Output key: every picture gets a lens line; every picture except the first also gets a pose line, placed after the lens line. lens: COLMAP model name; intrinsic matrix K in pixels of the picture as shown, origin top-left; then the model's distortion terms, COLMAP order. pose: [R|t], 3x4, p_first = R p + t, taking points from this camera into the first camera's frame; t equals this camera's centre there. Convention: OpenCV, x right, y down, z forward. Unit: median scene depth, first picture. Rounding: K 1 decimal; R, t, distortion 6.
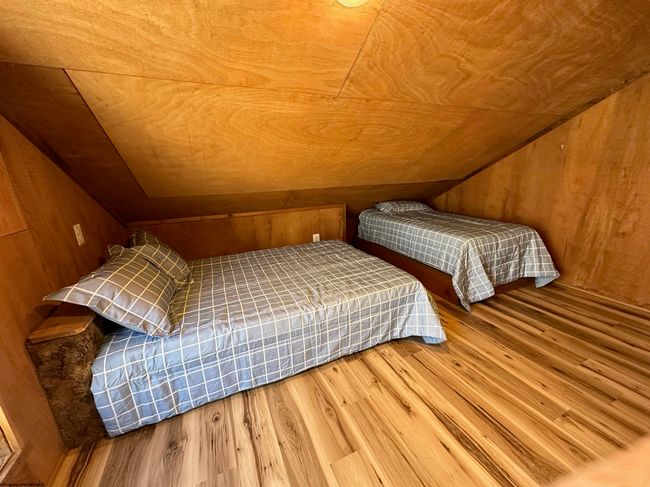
lens RADIAL K [[256.0, 0, 325.0], [0, 256.0, 243.5], [0, 0, 1]] dist [-0.003935, 0.000020]
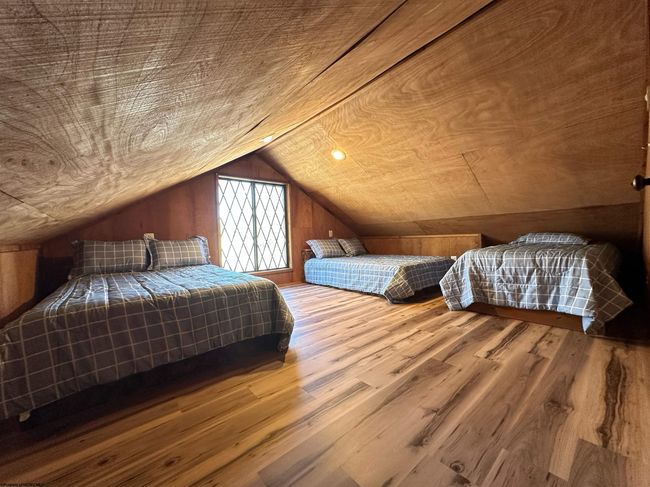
lens RADIAL K [[256.0, 0, 325.0], [0, 256.0, 243.5], [0, 0, 1]] dist [-0.003935, 0.000020]
pose [[0.289222, 0.045724, -0.956169, 2.039748], [-0.235600, 0.971533, -0.024806, 0.176395], [0.927816, 0.232448, 0.291761, 0.028726]]
